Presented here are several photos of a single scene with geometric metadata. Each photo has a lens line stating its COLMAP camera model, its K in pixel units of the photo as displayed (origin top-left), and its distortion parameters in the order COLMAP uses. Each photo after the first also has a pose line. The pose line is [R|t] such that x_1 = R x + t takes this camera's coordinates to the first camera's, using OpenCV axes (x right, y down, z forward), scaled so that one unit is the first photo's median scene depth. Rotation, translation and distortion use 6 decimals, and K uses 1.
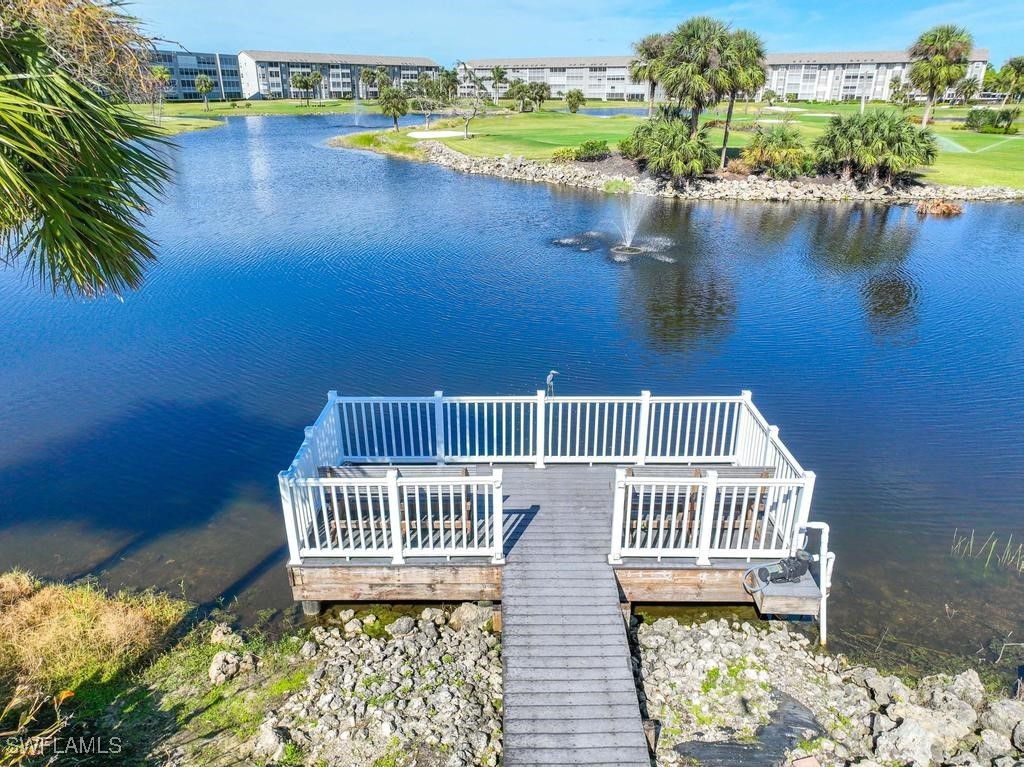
lens RADIAL K [[721.3, 0, 513.1], [0, 721.3, 386.4], [0, 0, 1]] dist [-0.003065, 0.015334]
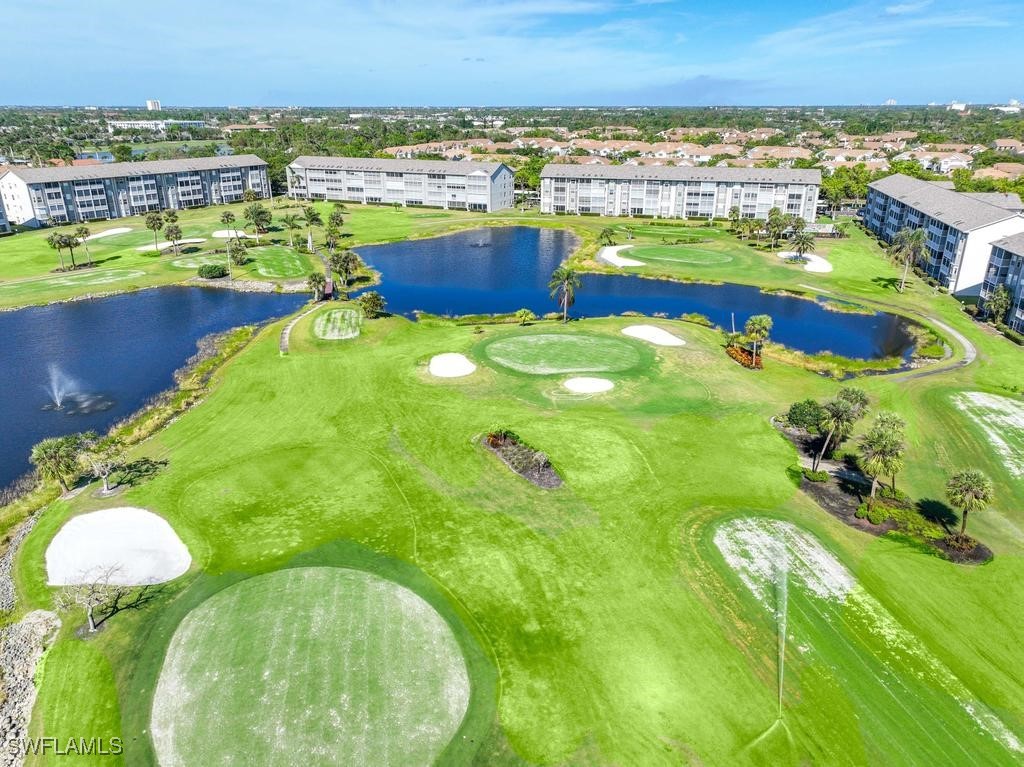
lens RADIAL K [[721.3, 0, 517.9], [0, 721.3, 381.7], [0, 0, 1]] dist [-0.003065, 0.015334]
pose [[0.987662, -0.059765, 0.144745, 0.074886], [0.063902, 0.997665, -0.024095, -0.155478], [-0.142967, 0.033047, 0.989176, 0.079205]]
